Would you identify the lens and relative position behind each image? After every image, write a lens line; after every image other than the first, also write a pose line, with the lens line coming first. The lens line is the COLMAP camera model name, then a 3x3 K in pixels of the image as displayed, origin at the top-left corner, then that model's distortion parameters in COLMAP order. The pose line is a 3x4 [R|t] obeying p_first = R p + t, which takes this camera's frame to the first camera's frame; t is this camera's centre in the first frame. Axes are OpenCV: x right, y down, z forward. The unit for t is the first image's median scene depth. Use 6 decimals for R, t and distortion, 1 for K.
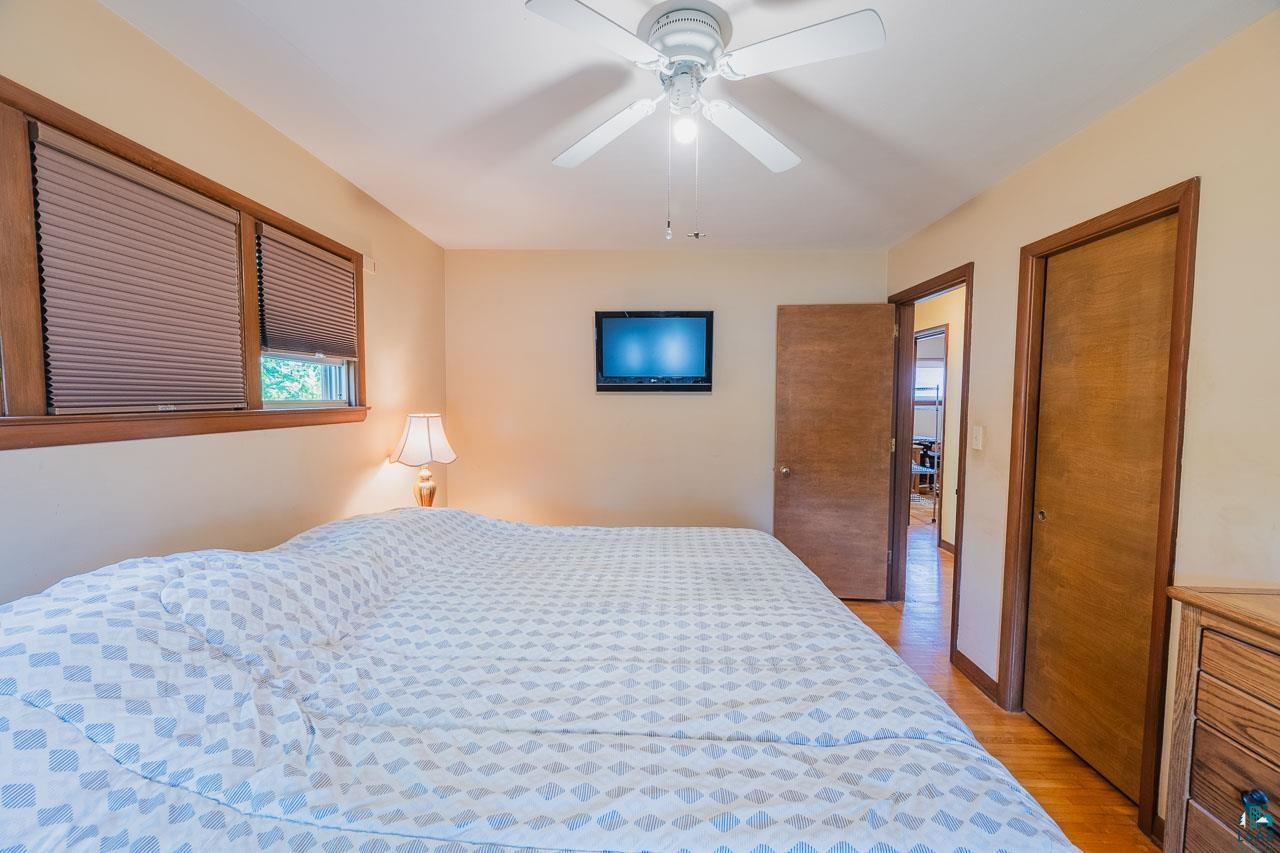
lens RADIAL K [[498.2, 0, 637.6], [0, 498.2, 425.1], [0, 0, 1]] dist [-0.003523, -0.000263]
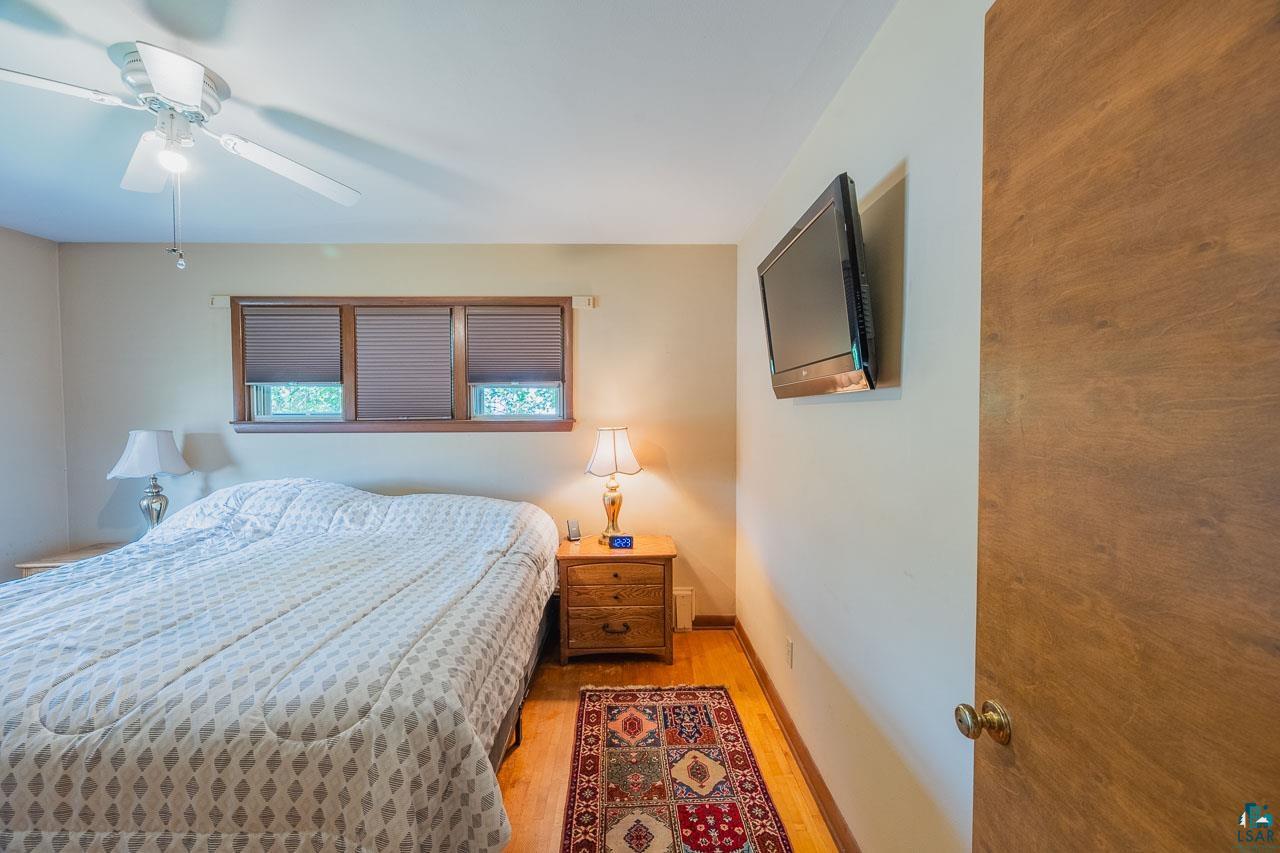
lens RADIAL K [[498.2, 0, 636.5], [0, 498.2, 425.4], [0, 0, 1]] dist [-0.003523, -0.000263]
pose [[0.041745, 0.020888, -0.998910, 0.620447], [-0.049819, 0.998581, 0.018799, -0.048159], [0.997886, 0.048980, 0.042726, 0.999215]]
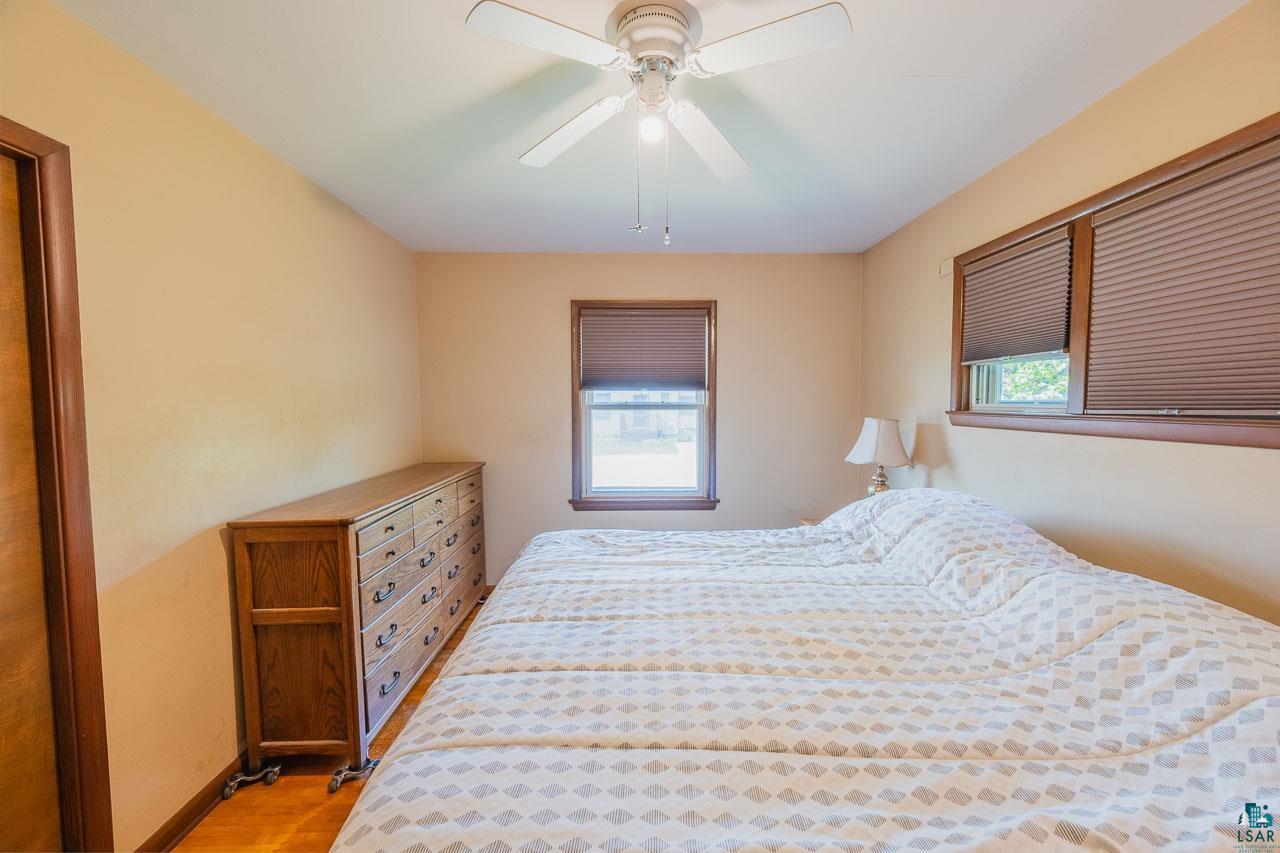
lens RADIAL K [[498.2, 0, 639.8], [0, 498.2, 422.3], [0, 0, 1]] dist [-0.003523, -0.000263]
pose [[-0.999025, -0.001621, -0.044124, 0.090544], [-0.005743, 0.995606, 0.093469, -0.052701], [0.043778, 0.093631, -0.994644, 1.033259]]
